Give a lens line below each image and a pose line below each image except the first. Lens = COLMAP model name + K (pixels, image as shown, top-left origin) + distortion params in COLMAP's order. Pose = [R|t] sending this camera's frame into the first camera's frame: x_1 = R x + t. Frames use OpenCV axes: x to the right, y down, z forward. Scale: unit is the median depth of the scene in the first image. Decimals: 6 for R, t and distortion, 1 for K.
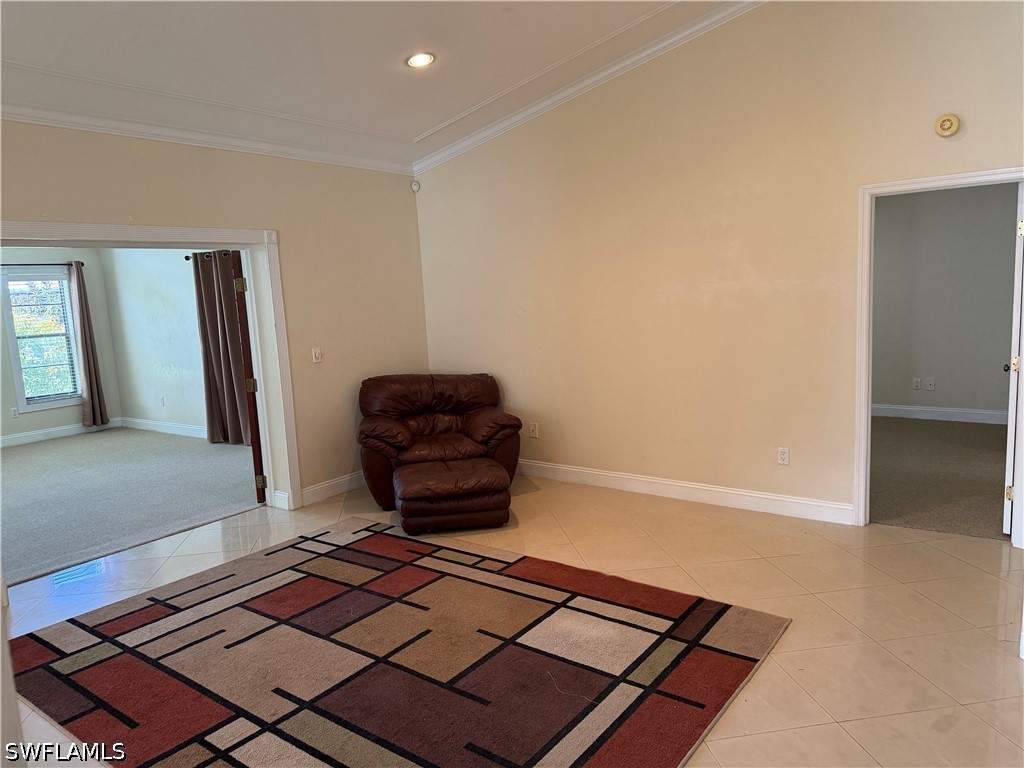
lens RADIAL K [[719.3, 0, 512.0], [0, 719.3, 384.0], [0, 0, 1]] dist [0.139948, -0.173237]
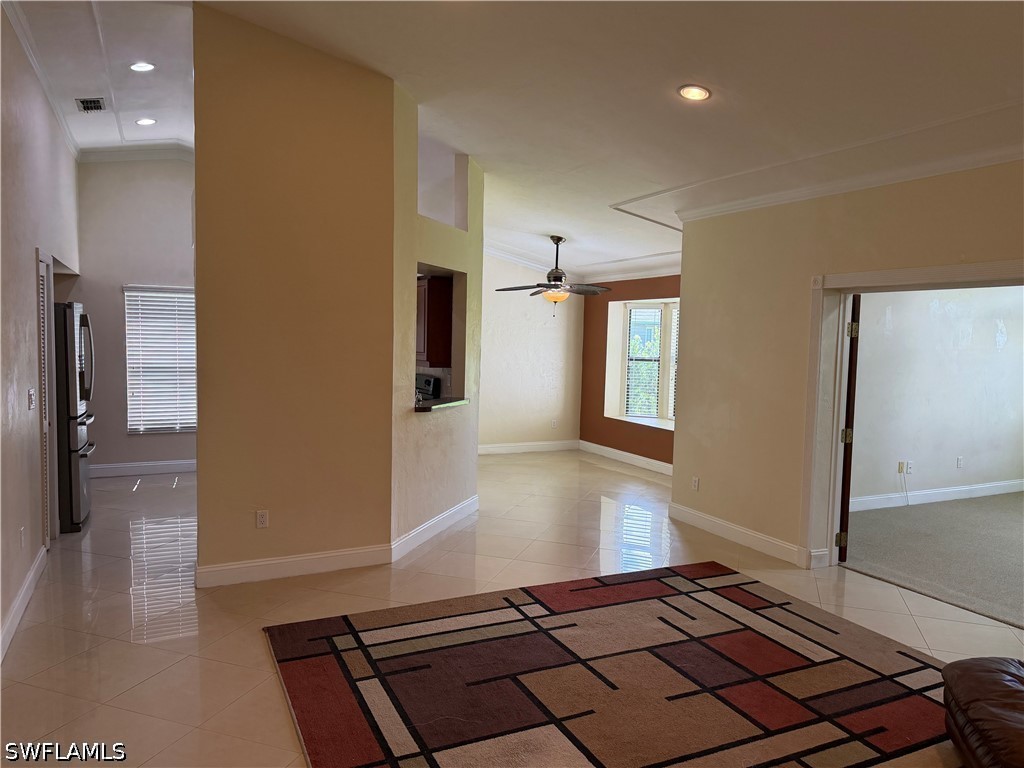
lens RADIAL K [[719.3, 0, 512.0], [0, 719.3, 384.0], [0, 0, 1]] dist [0.139948, -0.173237]
pose [[-0.459735, 0.099609, -0.882452, 0.729268], [-0.118157, 0.977994, 0.171951, -0.197897], [0.880161, 0.183320, -0.437848, 1.167567]]
